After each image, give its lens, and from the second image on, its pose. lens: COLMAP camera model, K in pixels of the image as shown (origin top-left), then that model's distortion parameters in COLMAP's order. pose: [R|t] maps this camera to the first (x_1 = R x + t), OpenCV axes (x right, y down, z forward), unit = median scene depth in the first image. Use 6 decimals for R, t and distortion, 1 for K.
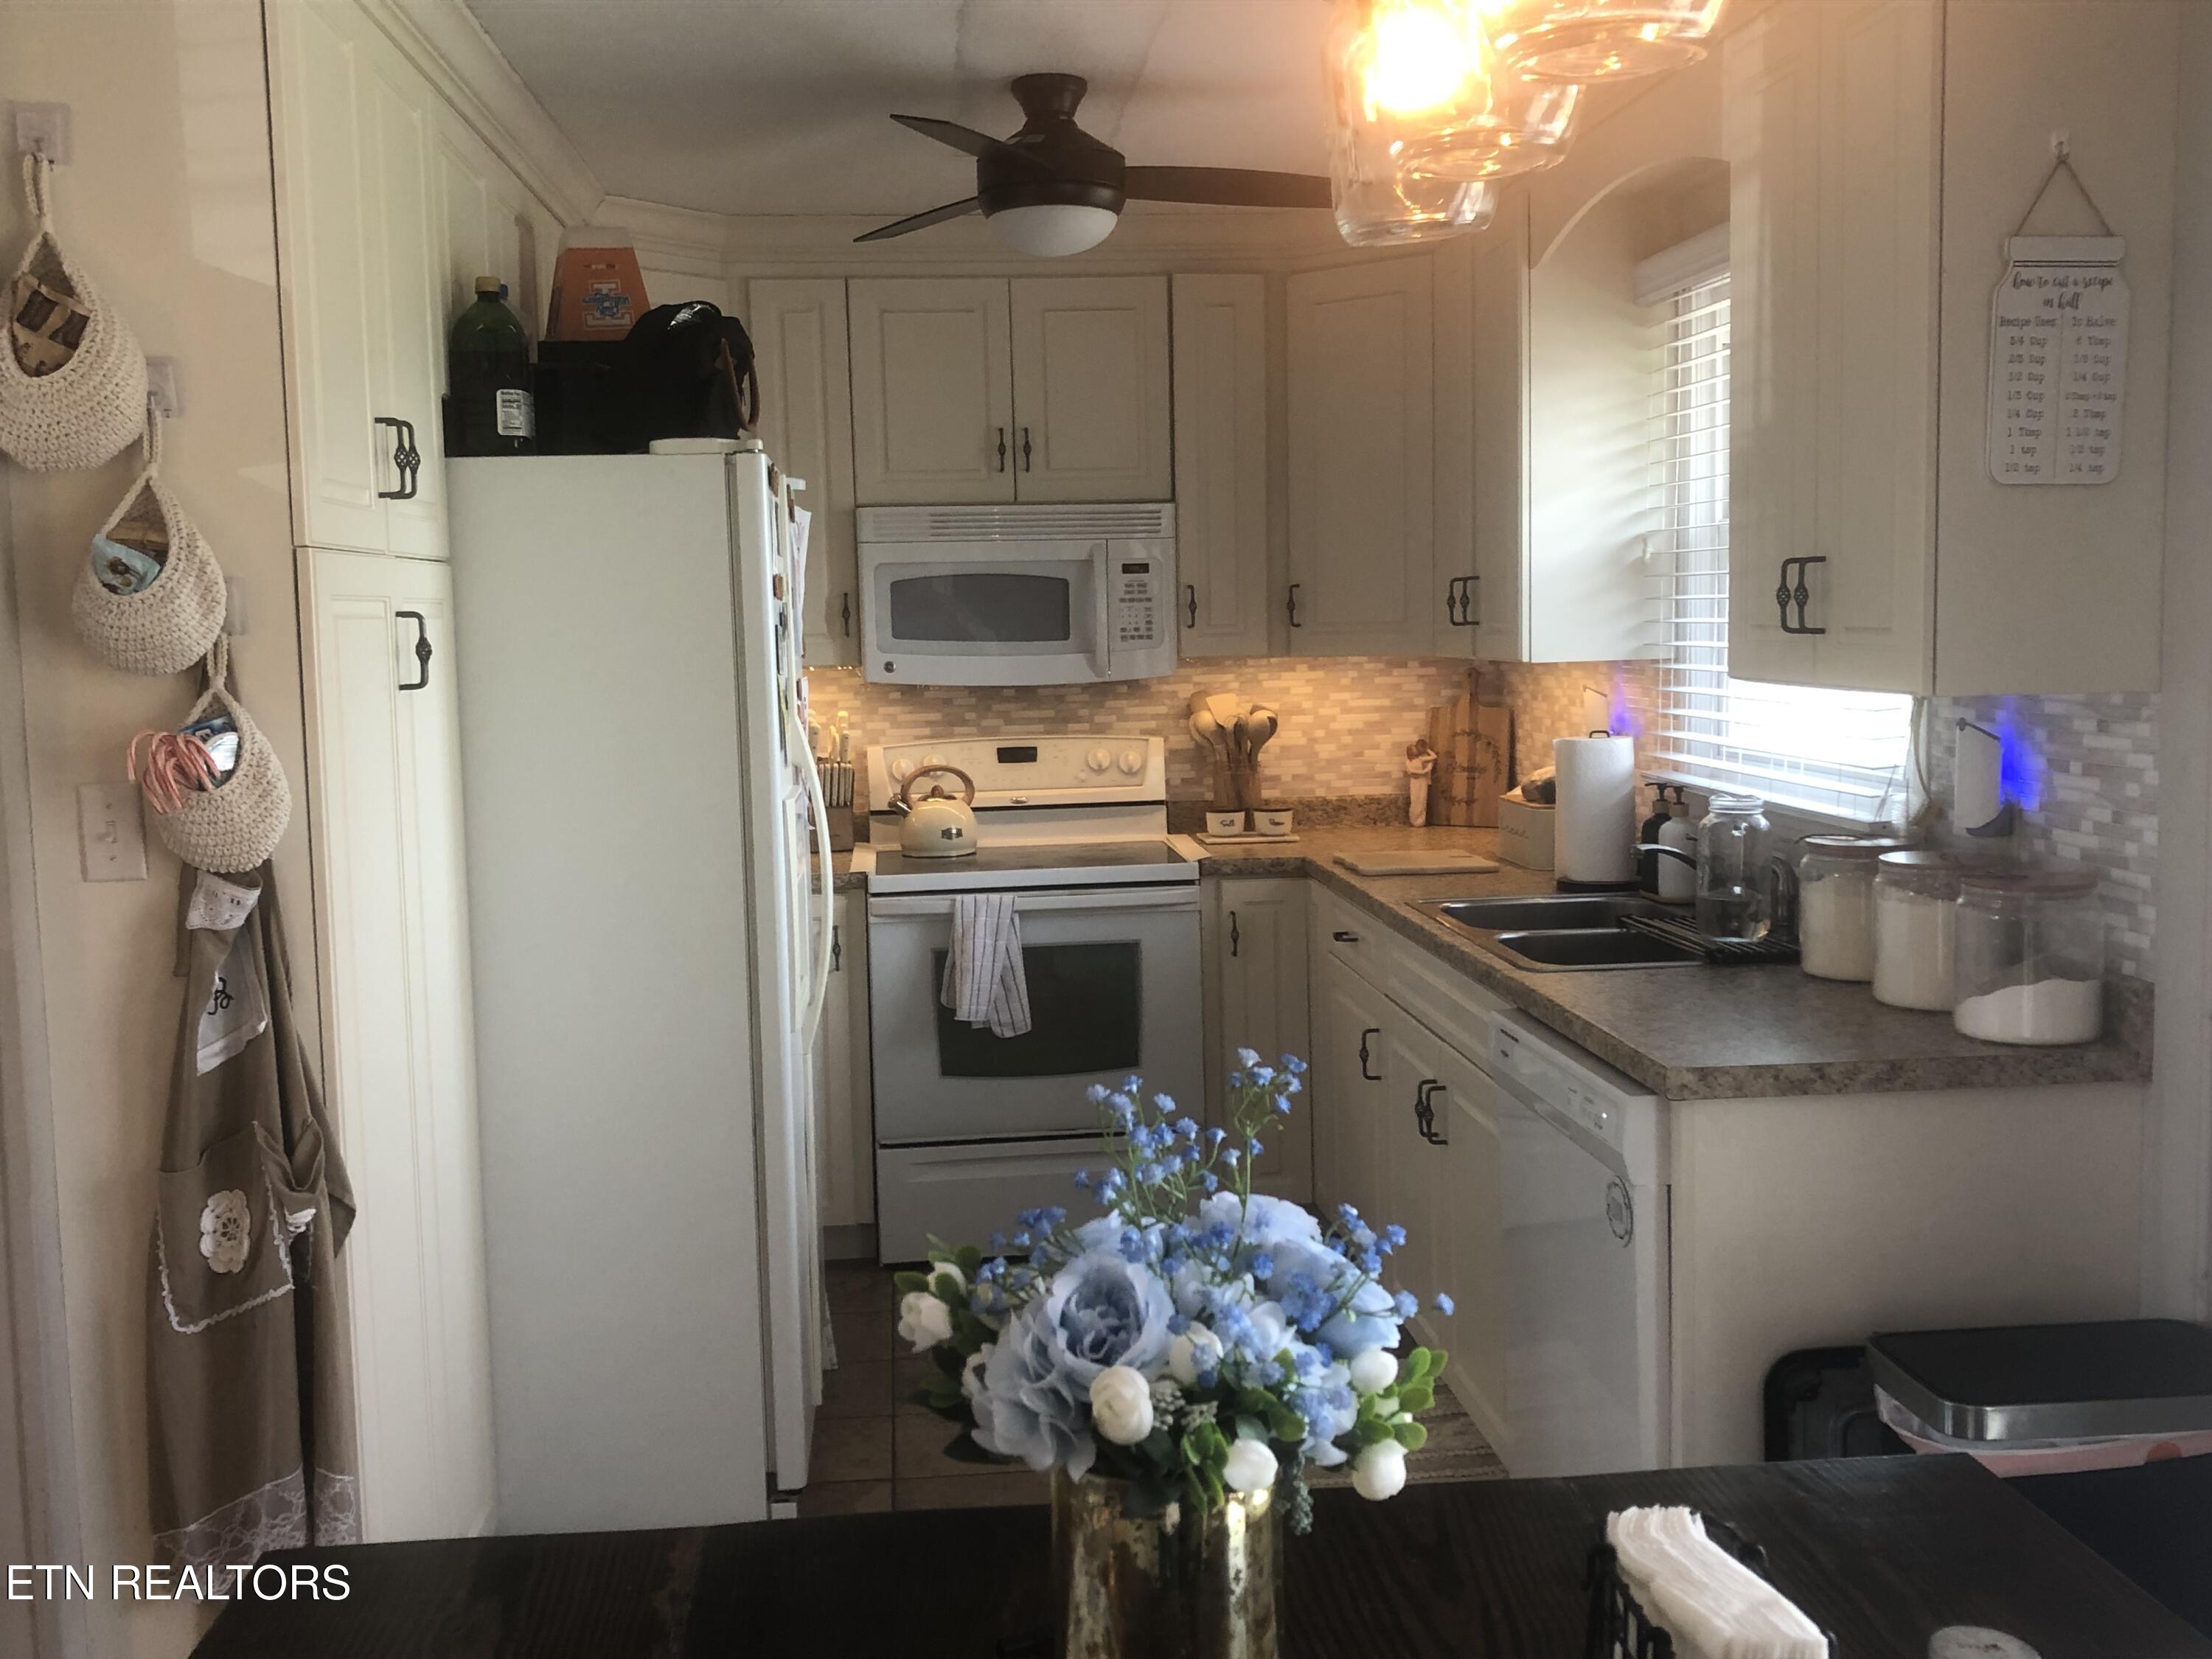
lens RADIAL K [[2160.8, 0, 1106.0], [0, 2160.8, 829.5], [0, 0, 1]] dist [0.146390, -0.313600]
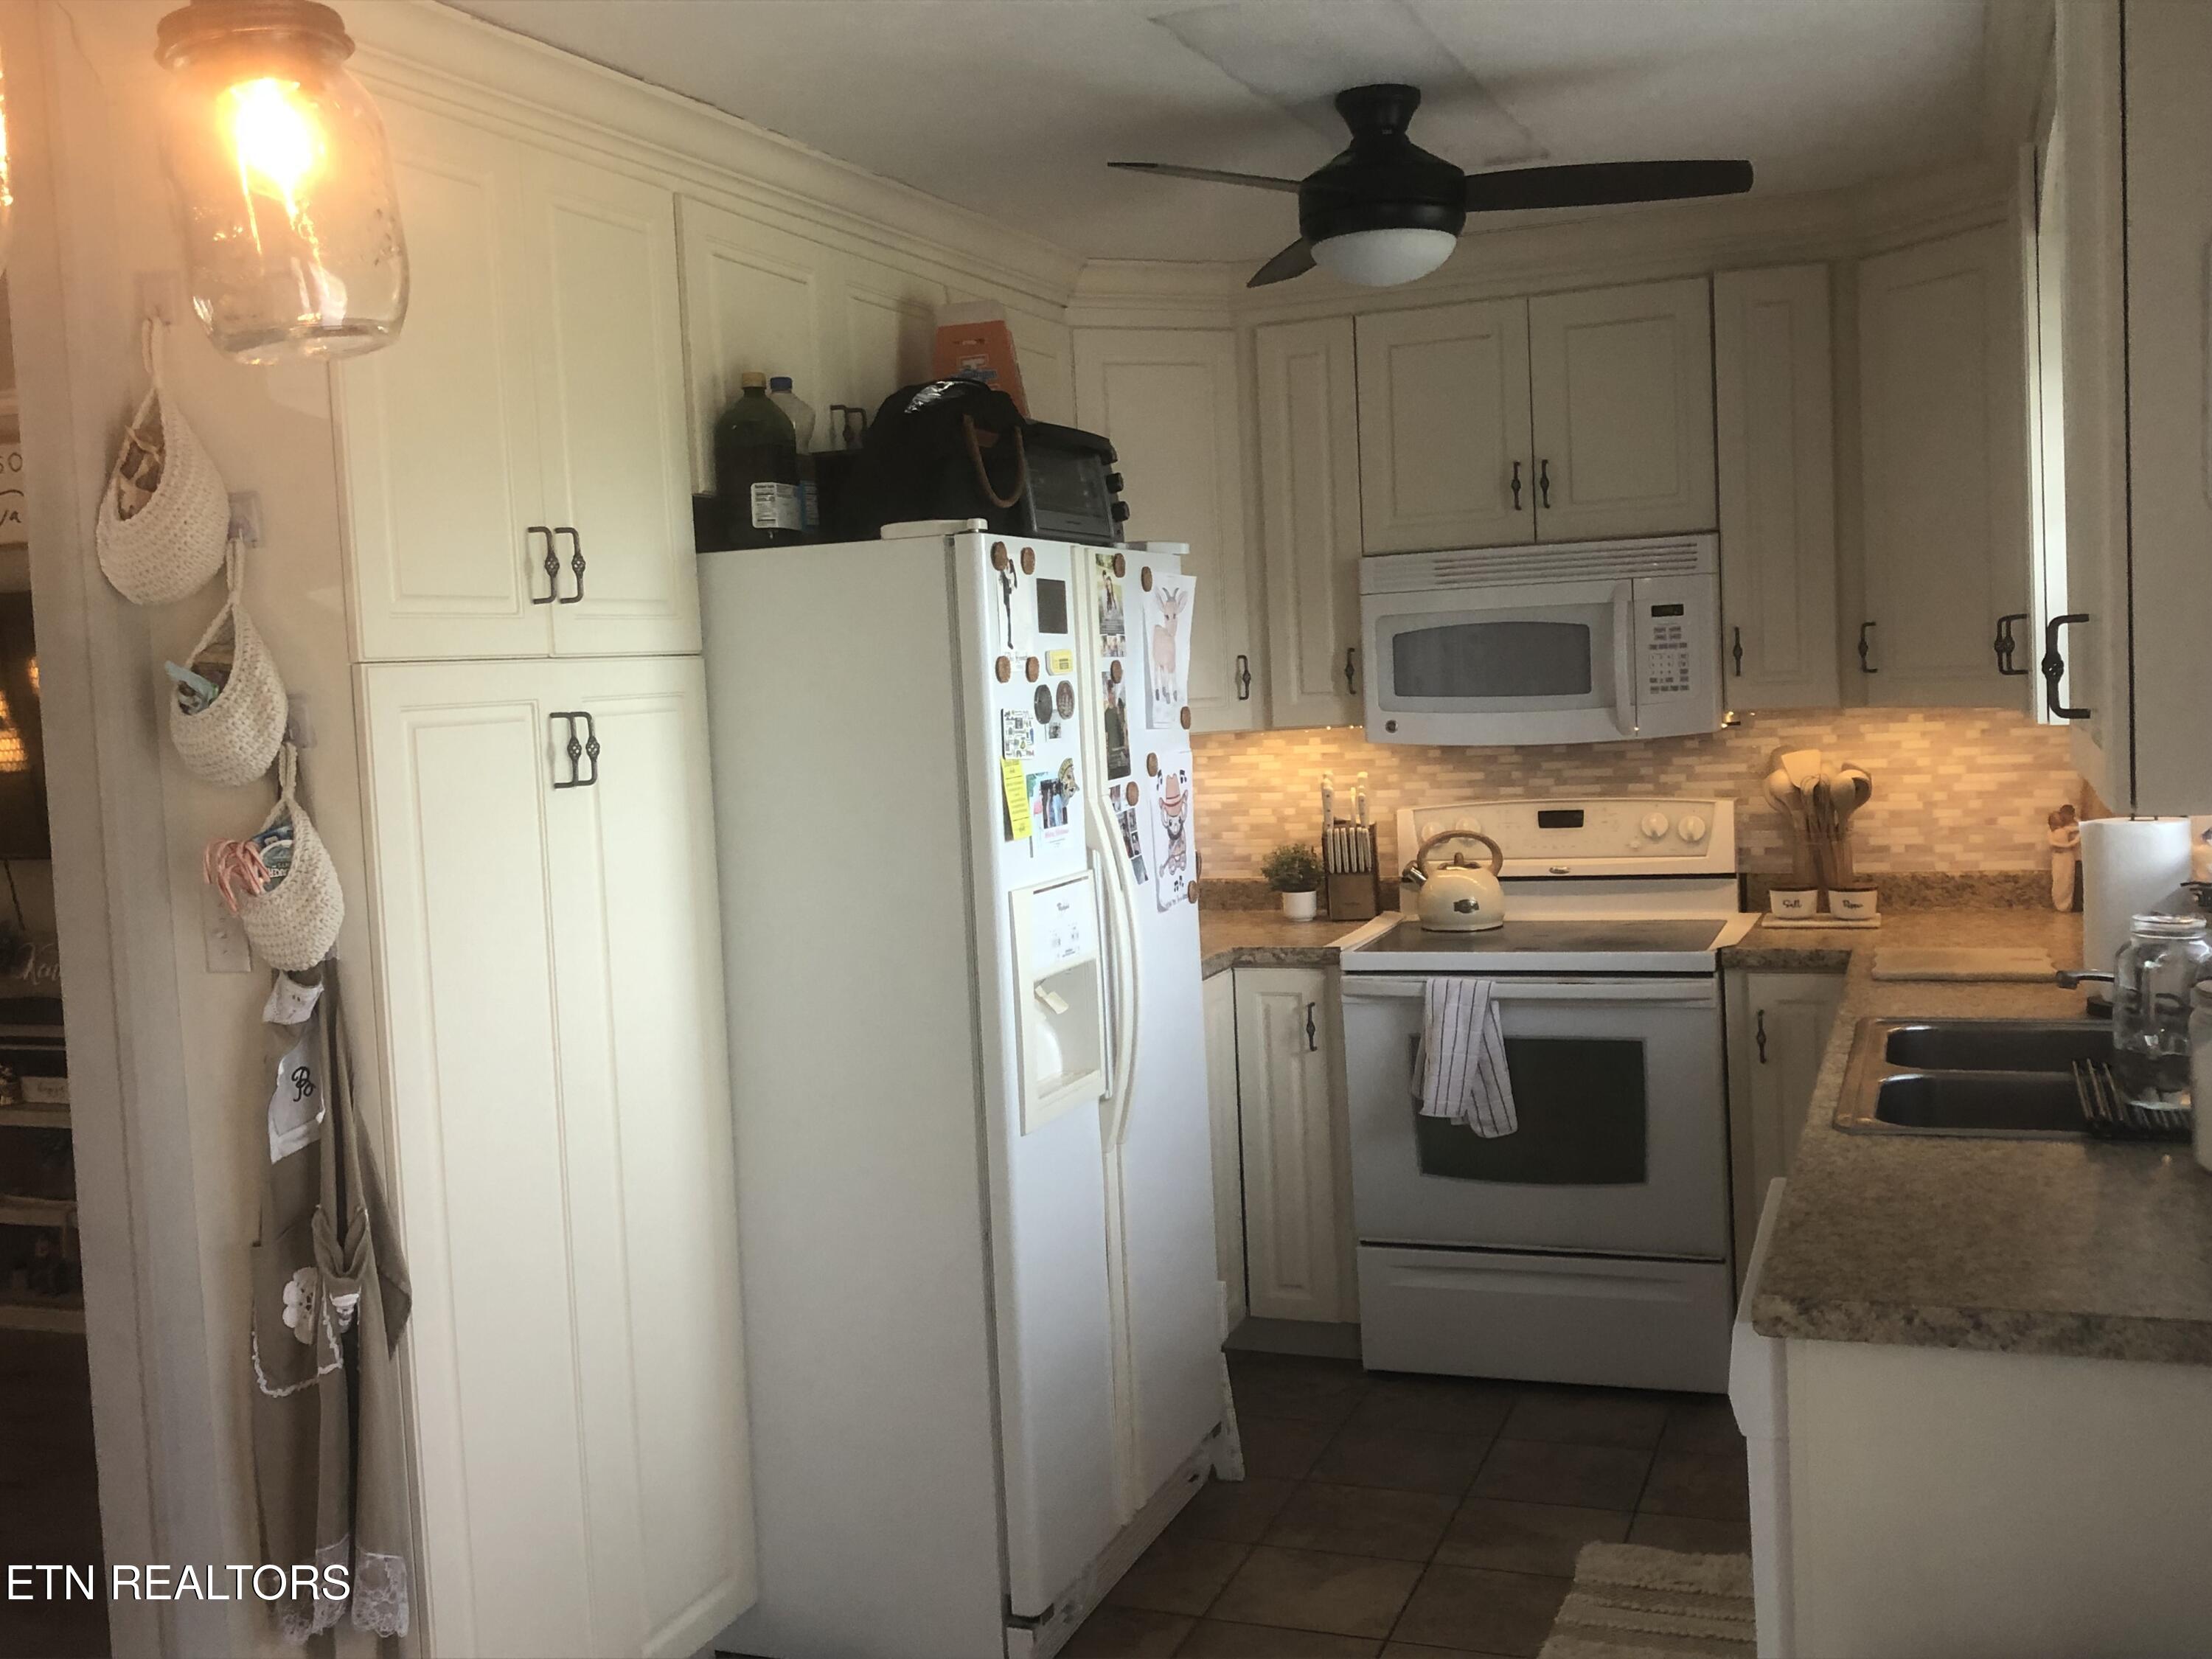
lens RADIAL K [[2187.2, 0, 1106.3], [0, 2187.2, 813.5], [0, 0, 1]] dist [0.137743, -0.334178]
pose [[0.894079, 0.010713, -0.447781, 0.210333], [-0.017259, 0.999795, -0.010541, -0.025167], [0.447576, 0.017153, 0.894081, 0.102147]]
